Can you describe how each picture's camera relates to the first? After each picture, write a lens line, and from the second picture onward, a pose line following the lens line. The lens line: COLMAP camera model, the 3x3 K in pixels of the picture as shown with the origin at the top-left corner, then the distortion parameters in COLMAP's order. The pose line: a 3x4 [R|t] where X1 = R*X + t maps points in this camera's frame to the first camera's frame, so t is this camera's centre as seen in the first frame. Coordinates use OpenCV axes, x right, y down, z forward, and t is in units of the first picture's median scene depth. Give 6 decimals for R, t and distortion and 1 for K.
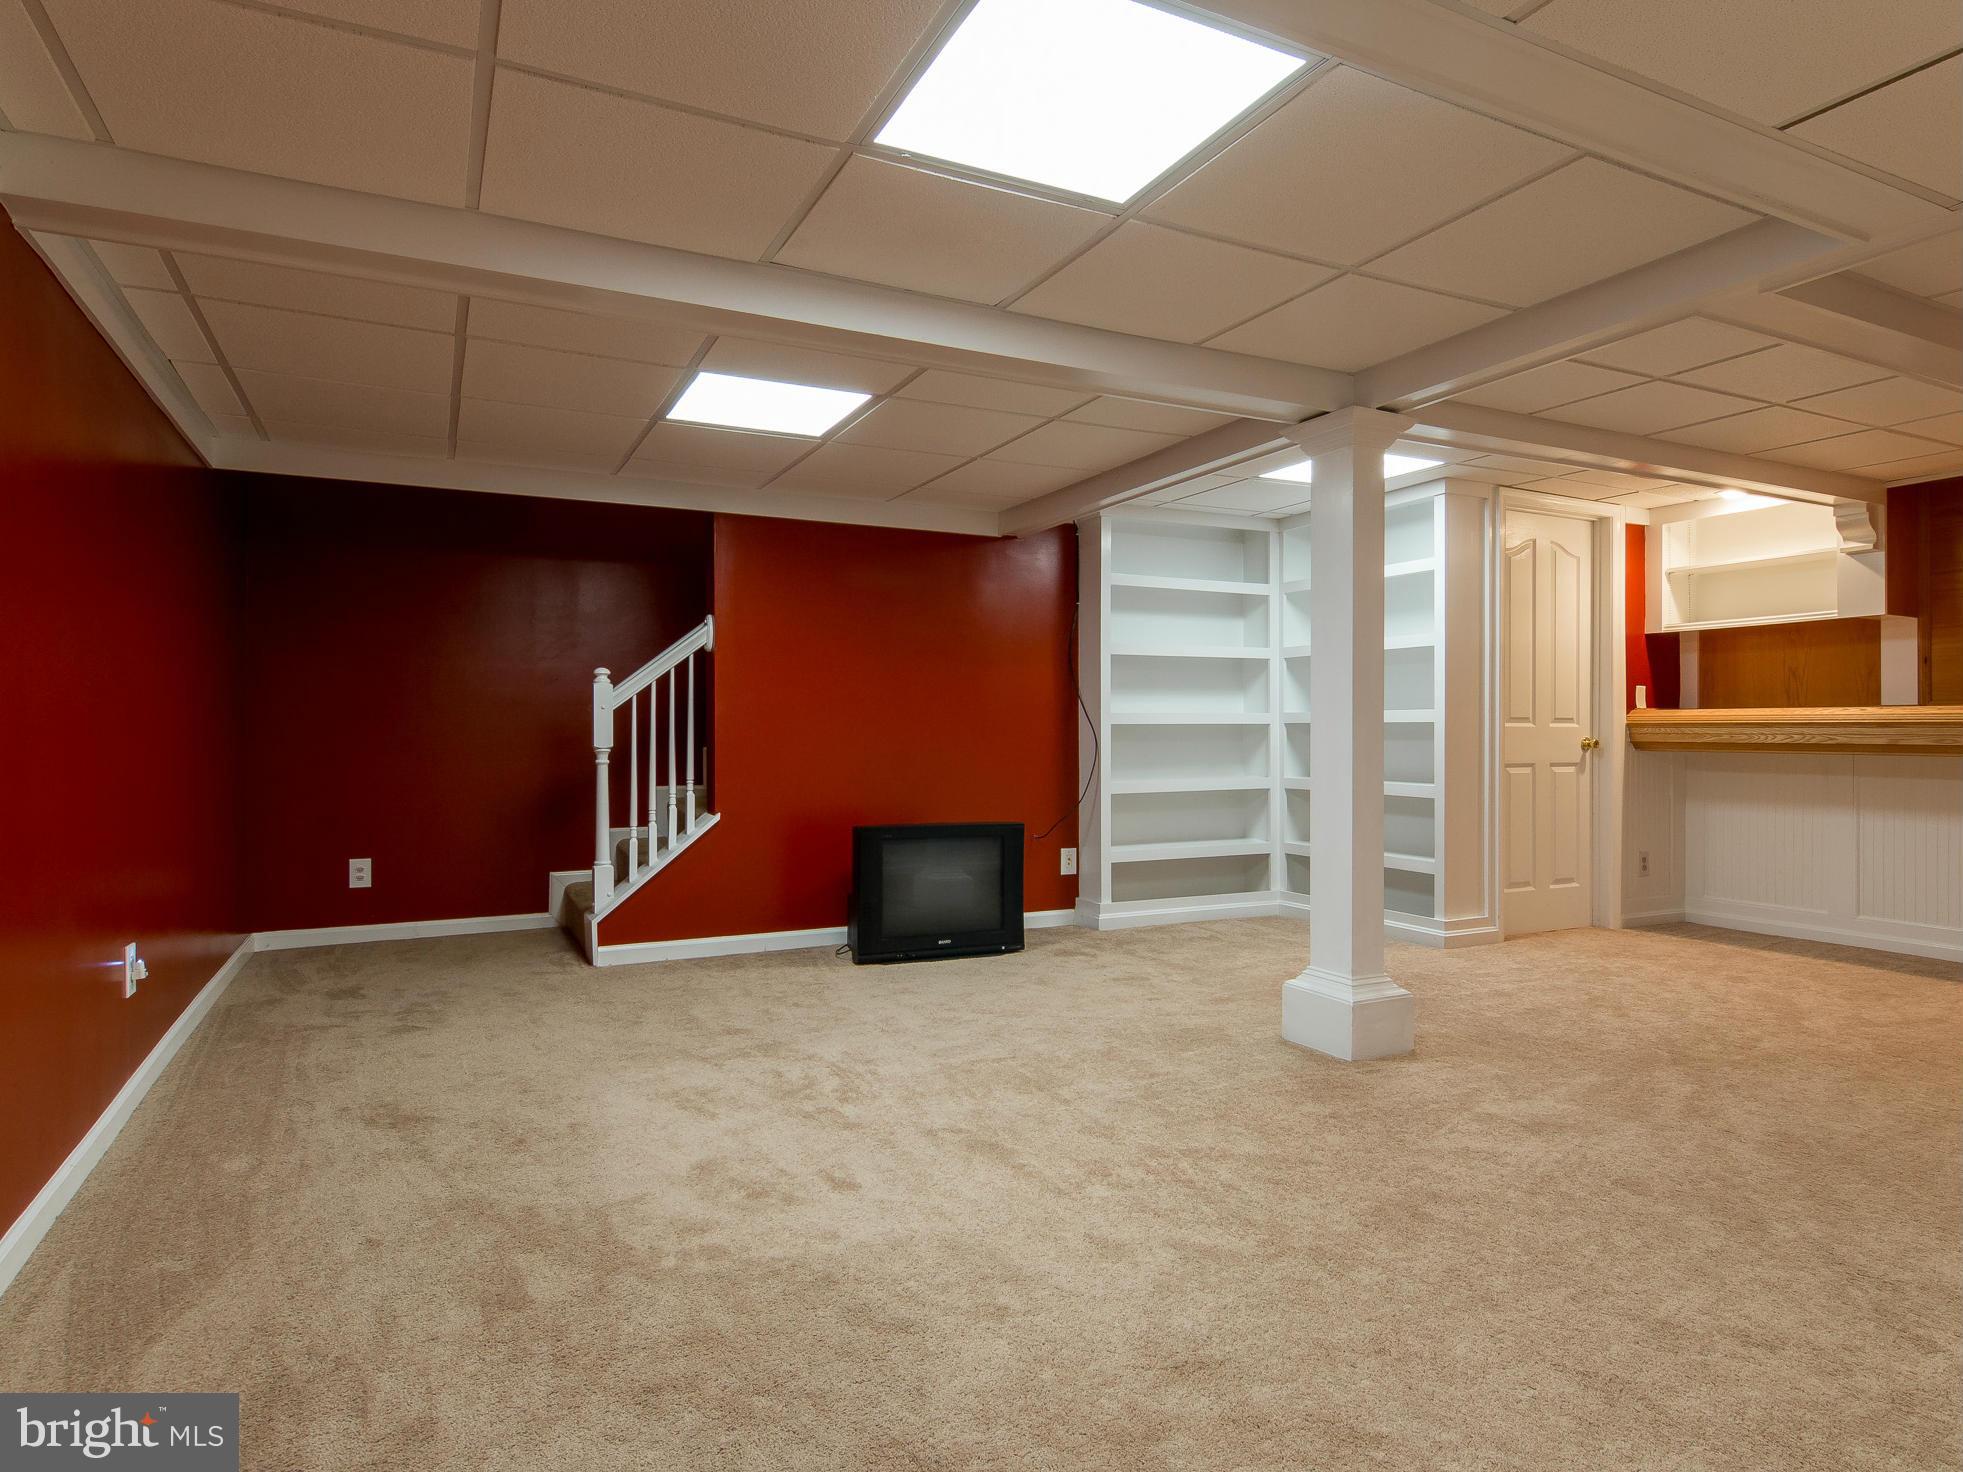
lens RADIAL K [[1172.4, 0, 991.2], [0, 1172.4, 740.5], [0, 0, 1]] dist [0.010110, -0.013249]
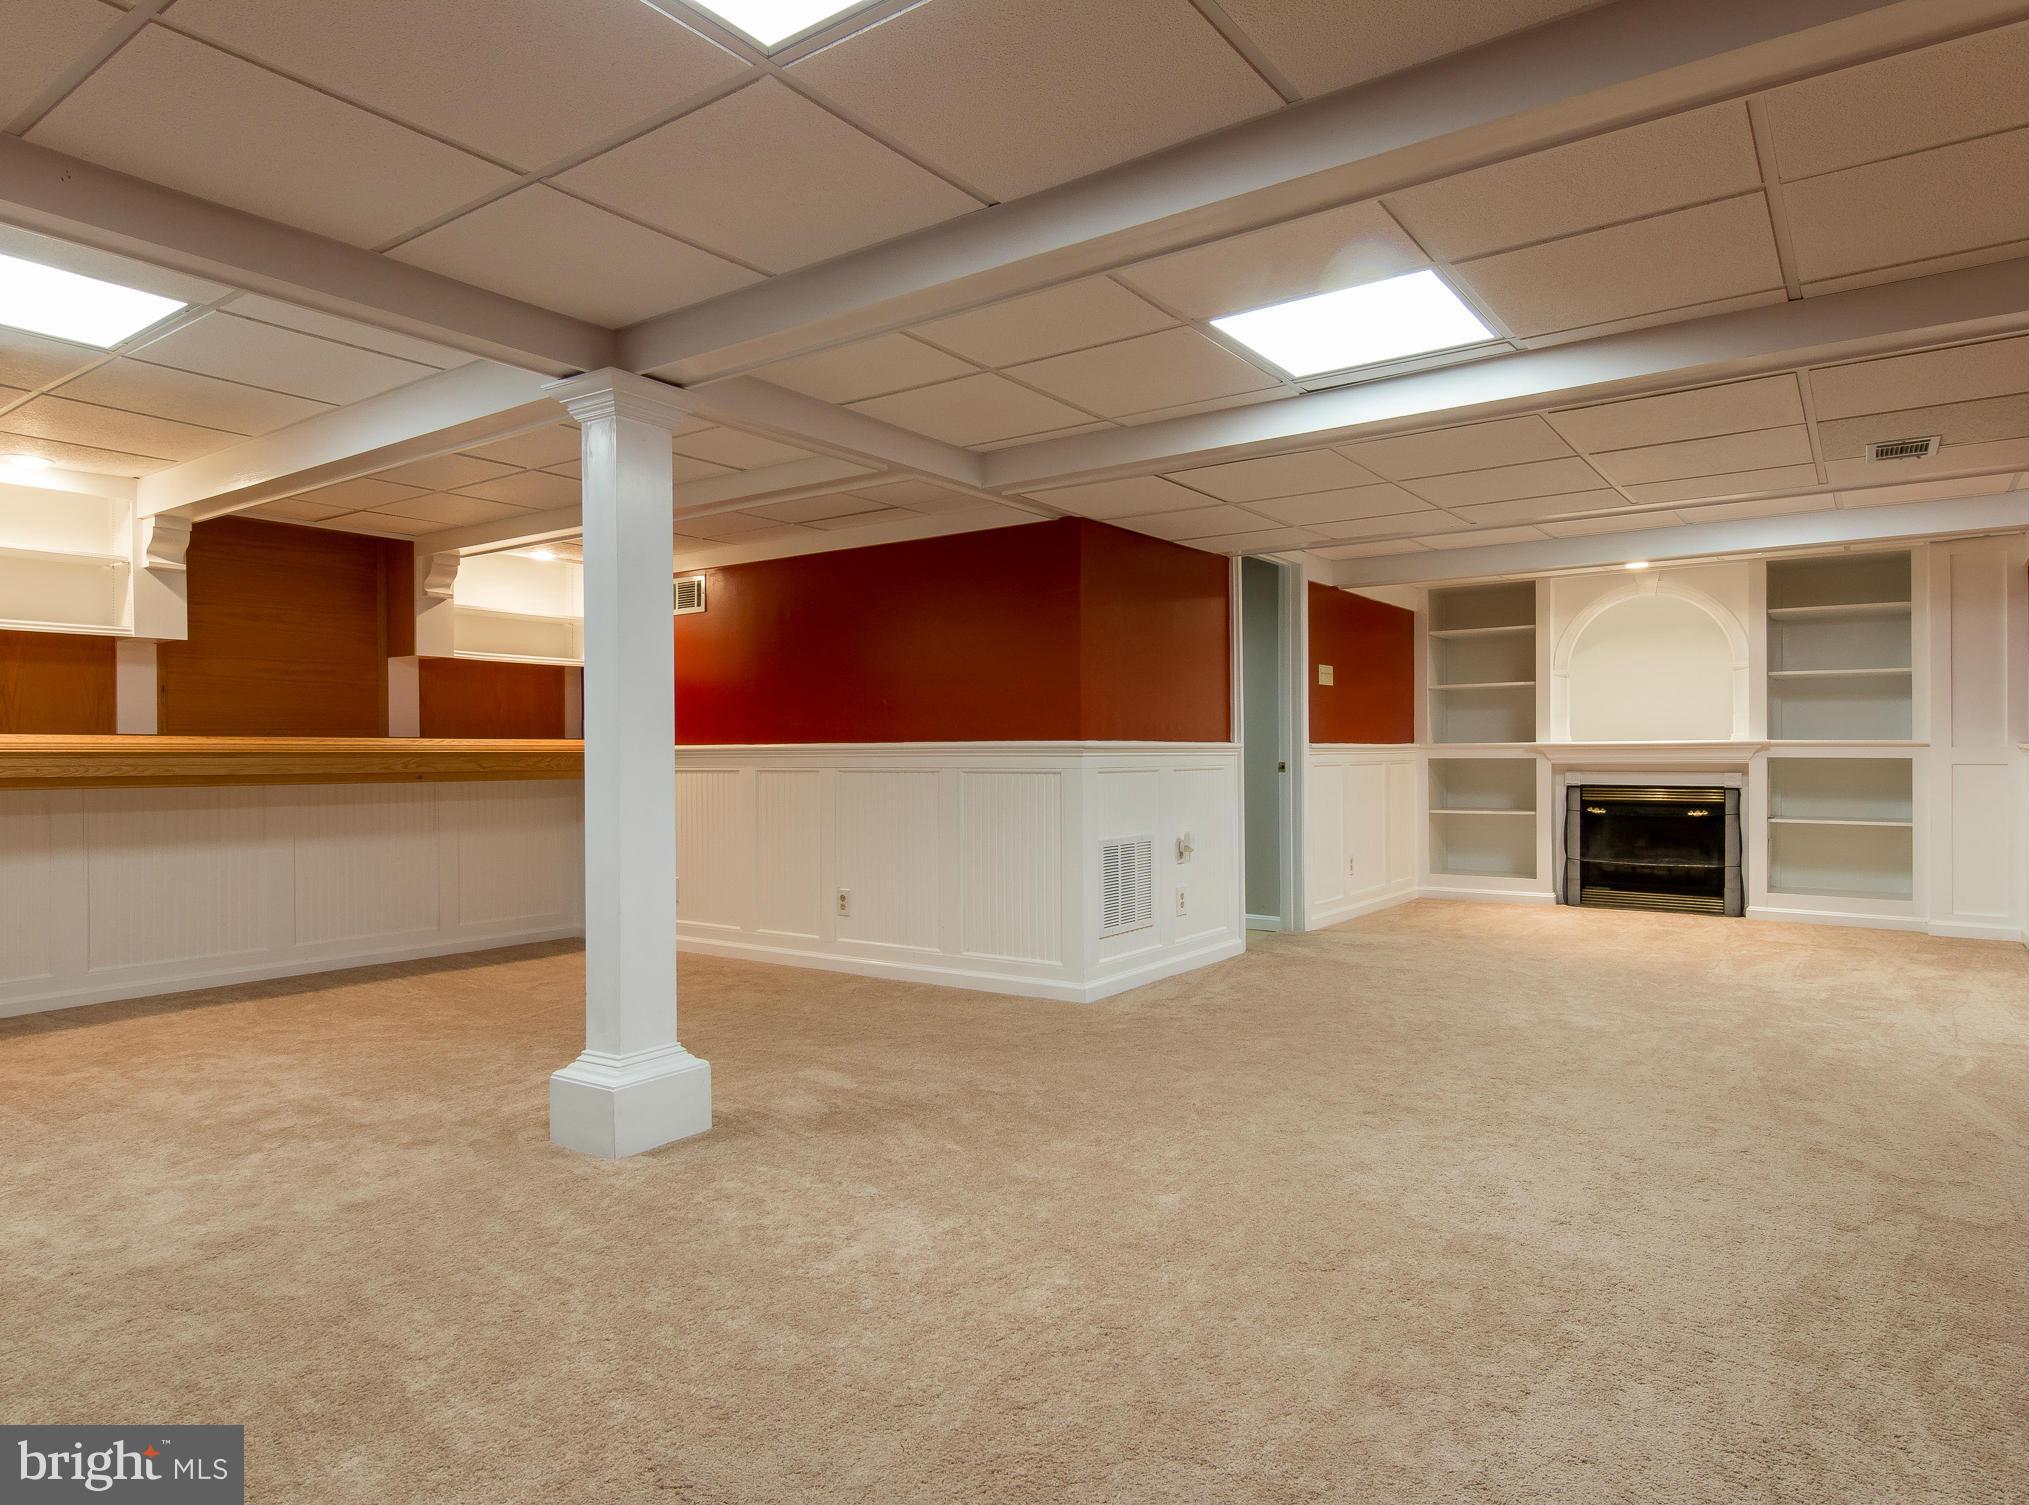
lens RADIAL K [[1211.8, 0, 1026.7], [0, 1211.8, 754.0], [0, 0, 1]] dist [0.010110, -0.013249]
pose [[-0.471104, 0.003156, 0.882072, -0.404291], [0.012307, 0.999920, 0.002995, -0.008182], [-0.881992, 0.012266, -0.471105, 0.799249]]
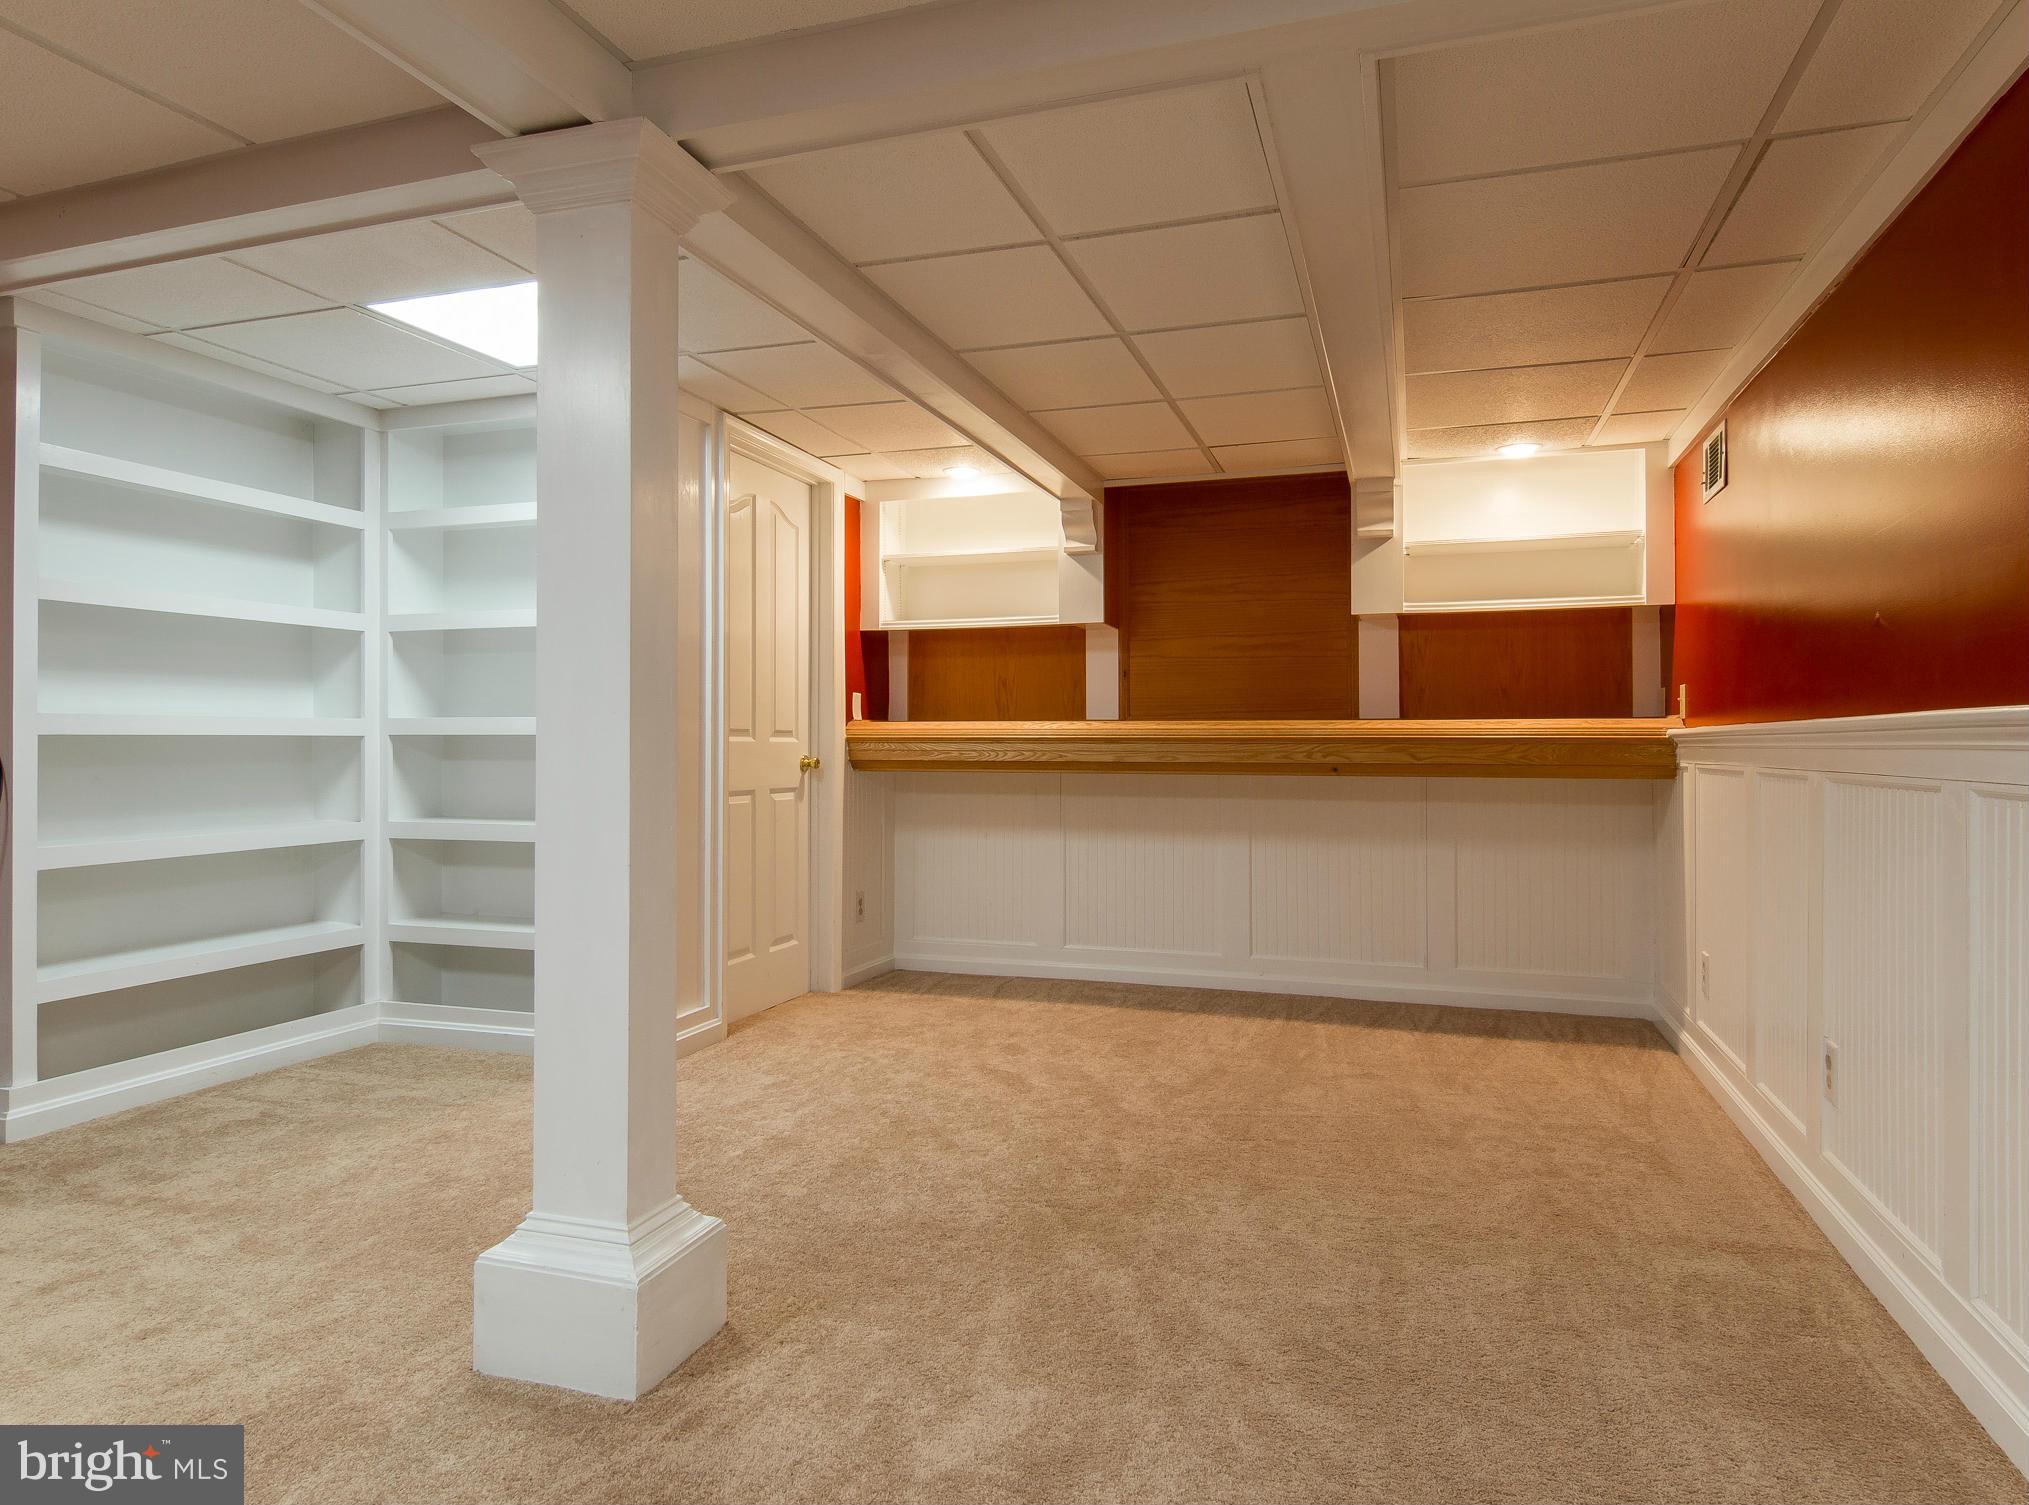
lens RADIAL K [[1211.8, 0, 1023.6], [0, 1211.8, 737.5], [0, 0, 1]] dist [0.010110, -0.013249]
pose [[0.708980, 0.005033, 0.705211, 0.035825], [0.004916, 0.999915, -0.012079, -0.004283], [-0.705212, 0.012030, 0.708895, 0.337054]]
